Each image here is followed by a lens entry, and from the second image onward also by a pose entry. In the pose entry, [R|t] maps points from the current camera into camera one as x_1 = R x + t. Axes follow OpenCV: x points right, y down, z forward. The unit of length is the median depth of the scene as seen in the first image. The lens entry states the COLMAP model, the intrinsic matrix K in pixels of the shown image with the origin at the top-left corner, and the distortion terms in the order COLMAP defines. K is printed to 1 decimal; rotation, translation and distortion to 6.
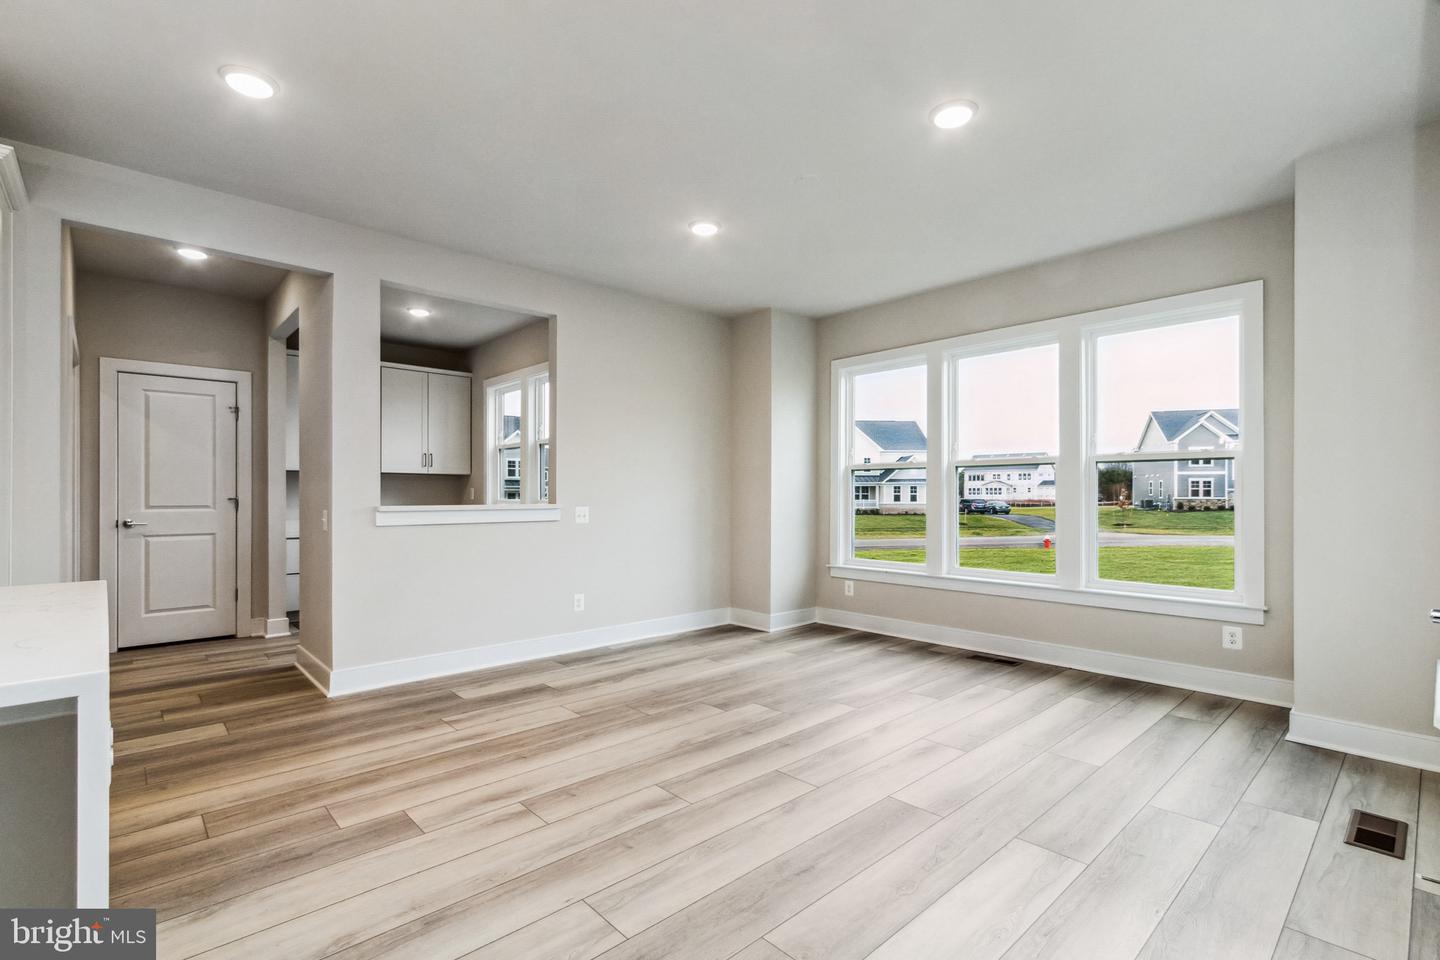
lens RADIAL K [[662.0, 0, 716.3], [0, 662.0, 495.7], [0, 0, 1]] dist [0.003717, -0.002386]
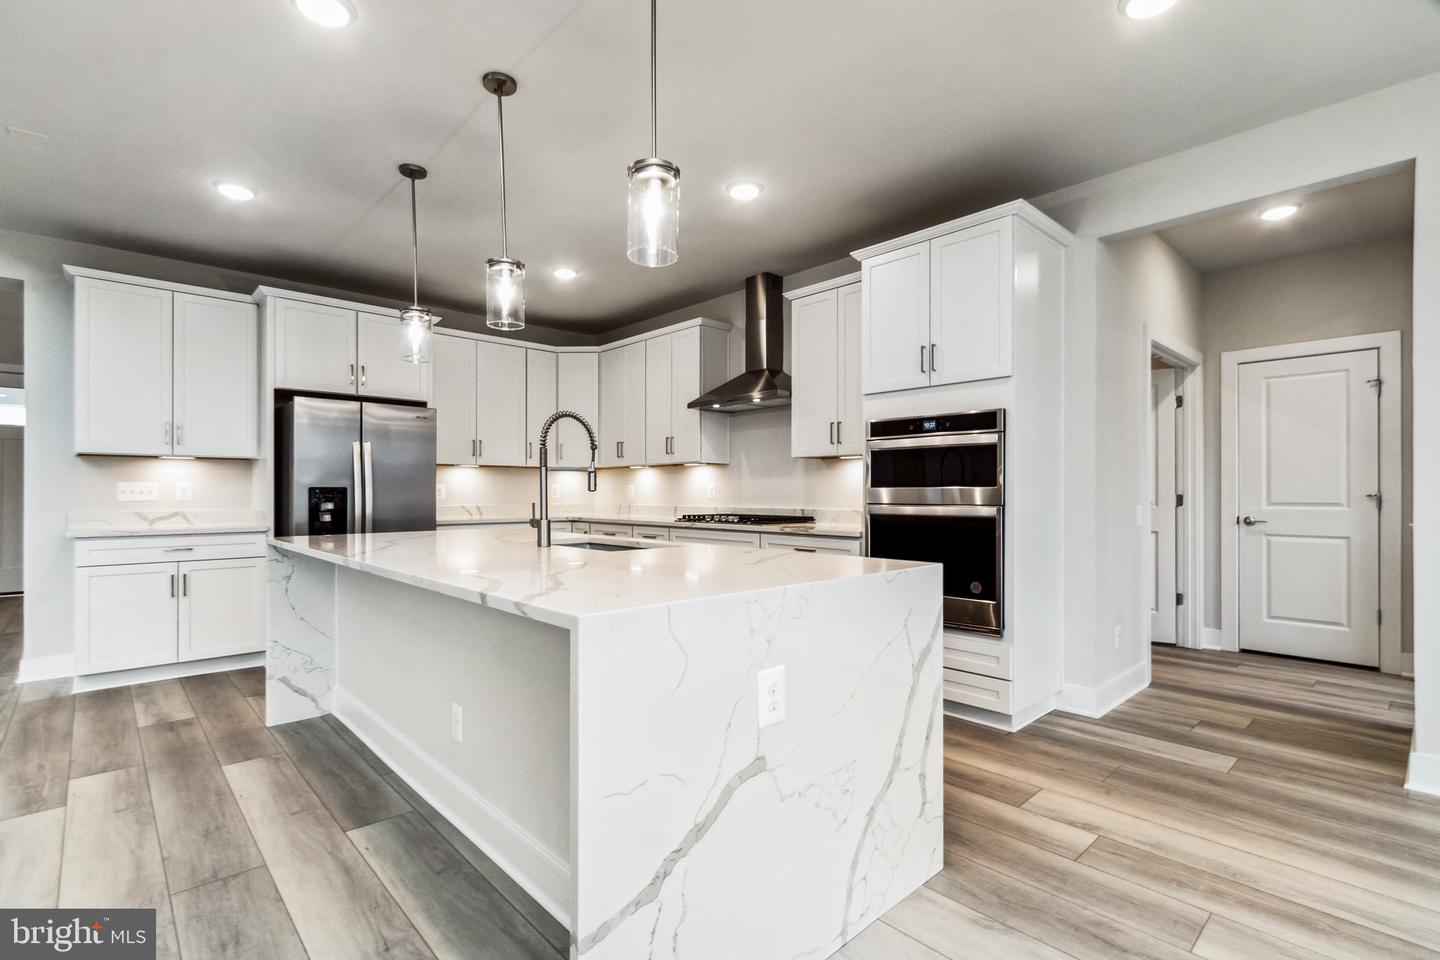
lens RADIAL K [[662.0, 0, 710.8], [0, 662.0, 491.8], [0, 0, 1]] dist [0.003717, -0.002386]
pose [[0.000242, -0.002810, -0.999996, 0.093100], [-0.001359, 0.999995, -0.002810, 0.005666], [0.999999, 0.001360, 0.000238, 0.302877]]
